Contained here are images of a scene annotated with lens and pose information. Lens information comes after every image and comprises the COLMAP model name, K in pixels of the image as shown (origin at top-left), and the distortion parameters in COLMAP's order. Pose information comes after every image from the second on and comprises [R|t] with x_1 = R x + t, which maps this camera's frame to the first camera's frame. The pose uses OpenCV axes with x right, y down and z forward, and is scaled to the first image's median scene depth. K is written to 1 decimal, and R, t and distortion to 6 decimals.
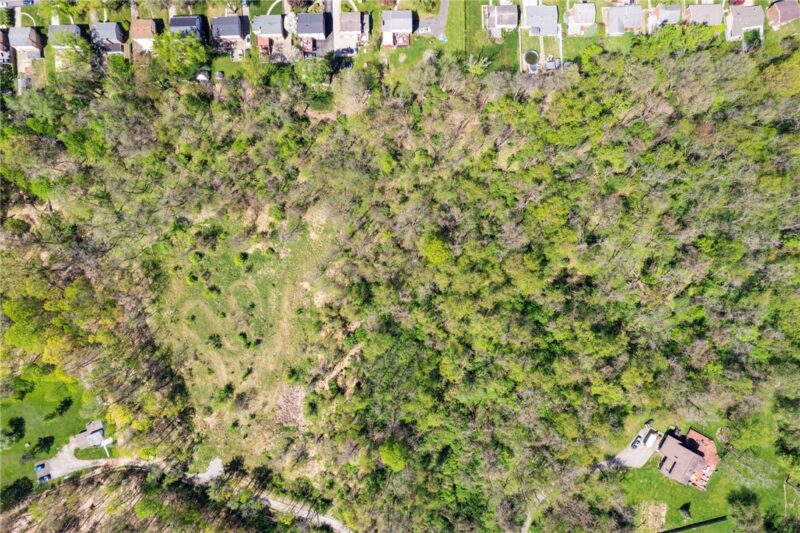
lens RADIAL K [[507.8, 0, 400.0], [0, 507.8, 266.5], [0, 0, 1]] dist [-0.017616, 0.002555]
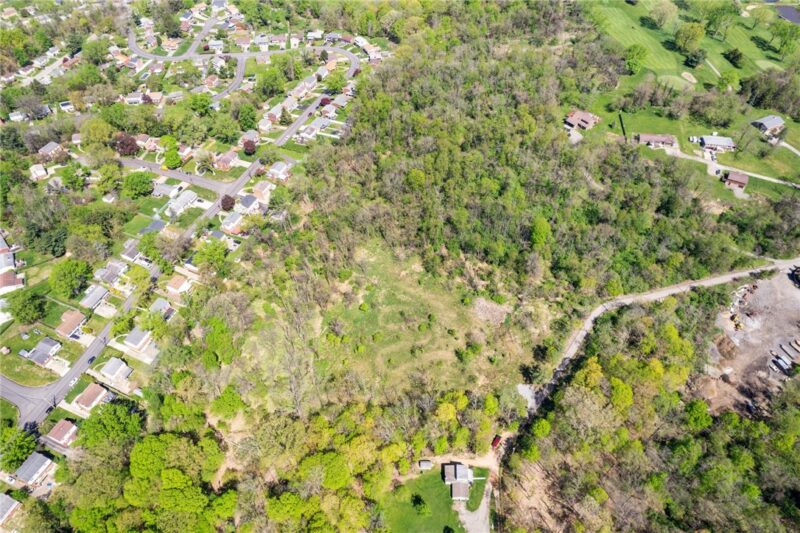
lens RADIAL K [[507.8, 0, 400.0], [0, 507.8, 266.5], [0, 0, 1]] dist [-0.017616, 0.002555]
pose [[0.402657, -0.693920, 0.596944, -0.945988], [0.914361, 0.274599, -0.297555, 0.408059], [0.042559, 0.665635, 0.745063, 0.004595]]
